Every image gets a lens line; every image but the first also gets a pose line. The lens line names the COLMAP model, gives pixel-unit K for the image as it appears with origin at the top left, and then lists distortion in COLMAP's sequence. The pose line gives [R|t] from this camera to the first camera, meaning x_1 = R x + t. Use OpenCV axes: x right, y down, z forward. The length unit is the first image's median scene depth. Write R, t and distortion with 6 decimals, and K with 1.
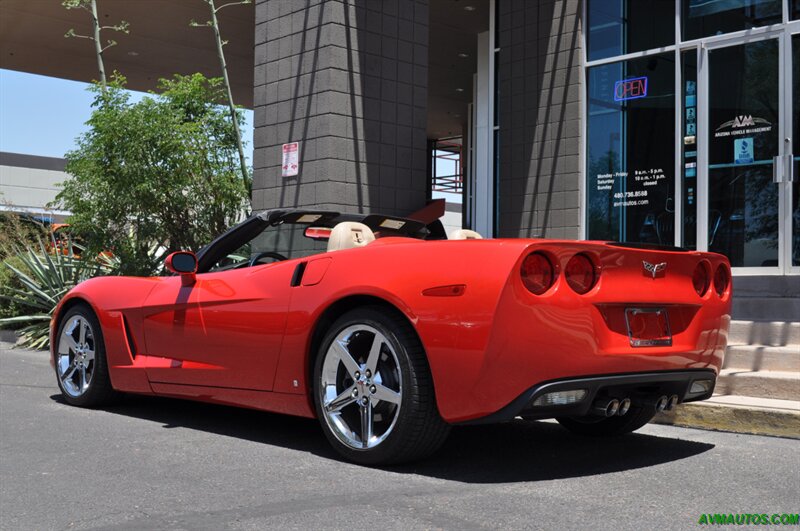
lens RADIAL K [[1048.6, 0, 400.0], [0, 1048.6, 265.5], [0, 0, 1]] dist [-0.029393, 0.012669]
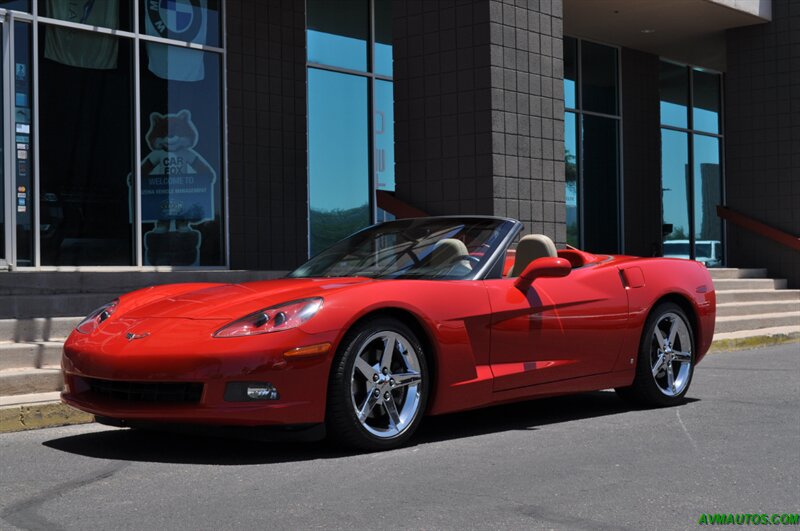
lens RADIAL K [[1248.1, 0, 400.0], [0, 1248.1, 265.5], [0, 0, 1]] dist [-0.000431, -0.010052]
pose [[-0.105476, 0.000607, 0.994422, -0.714872], [-0.021518, 0.999764, -0.002893, 0.000964], [-0.994189, -0.021703, -0.105439, 0.636013]]
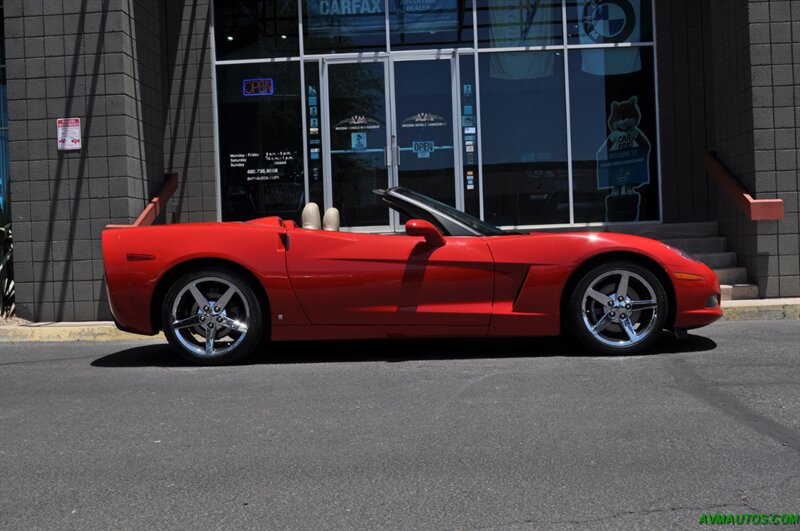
lens RADIAL K [[922.4, 0, 400.0], [0, 922.4, 265.5], [0, 0, 1]] dist [-0.048272, 0.012769]
pose [[0.710110, -0.051366, 0.702214, -0.467489], [0.021390, 0.998449, 0.051405, -0.007916], [-0.703766, -0.021483, 0.710107, 0.094388]]
